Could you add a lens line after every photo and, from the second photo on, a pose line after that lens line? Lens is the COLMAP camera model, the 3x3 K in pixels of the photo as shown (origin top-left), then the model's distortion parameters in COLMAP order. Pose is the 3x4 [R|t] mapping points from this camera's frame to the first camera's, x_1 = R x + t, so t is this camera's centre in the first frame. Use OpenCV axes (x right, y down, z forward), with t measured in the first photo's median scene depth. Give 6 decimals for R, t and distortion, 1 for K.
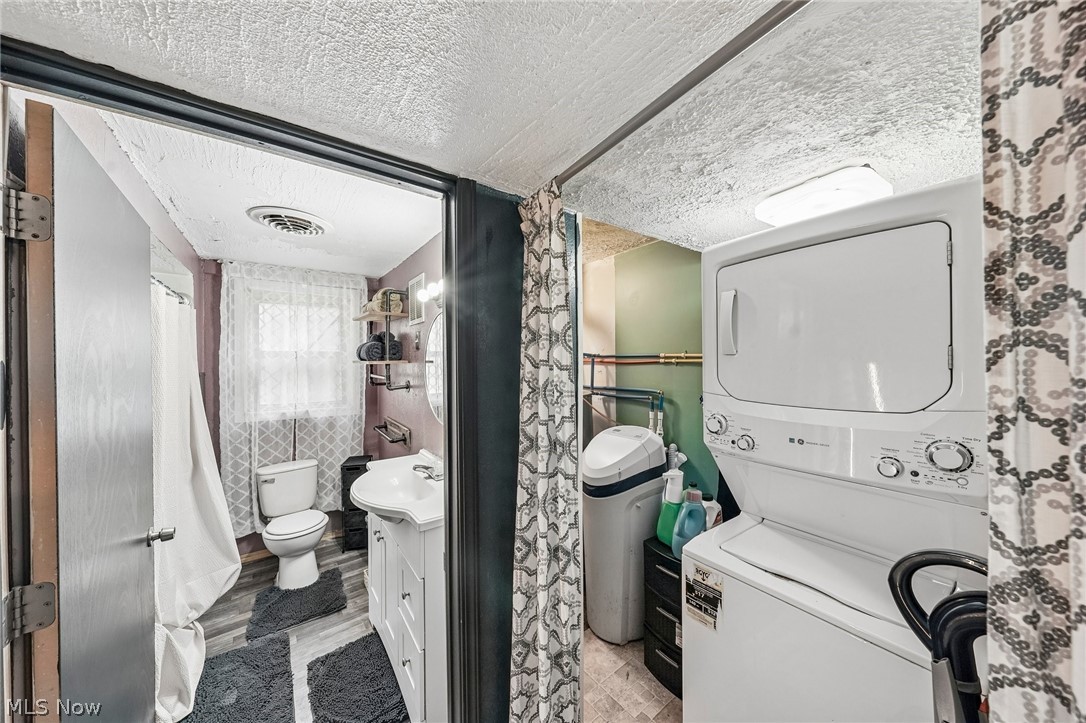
lens RADIAL K [[368.8, 0, 542.2], [0, 368.8, 360.4], [0, 0, 1]] dist [-0.001320, 0.000057]
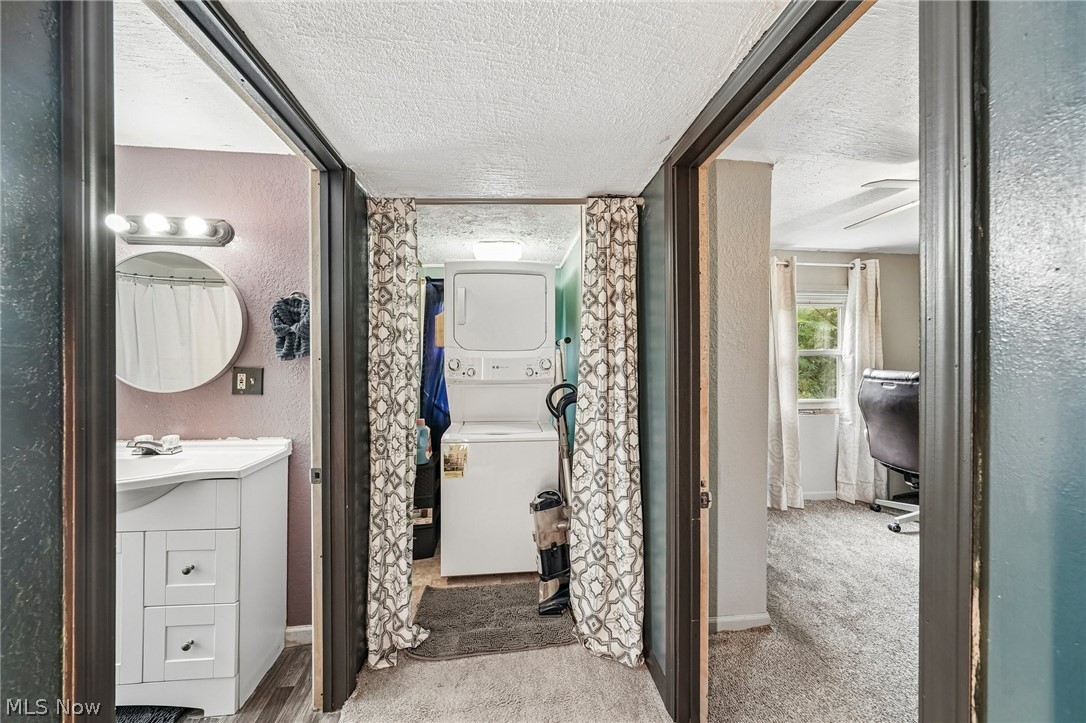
lens RADIAL K [[368.8, 0, 543.2], [0, 368.8, 358.1], [0, 0, 1]] dist [-0.001320, 0.000057]
pose [[0.490593, 0.006562, 0.871364, -1.029049], [-0.003791, 0.999978, -0.005396, 0.189200], [-0.871380, -0.000656, 0.490608, -0.249642]]
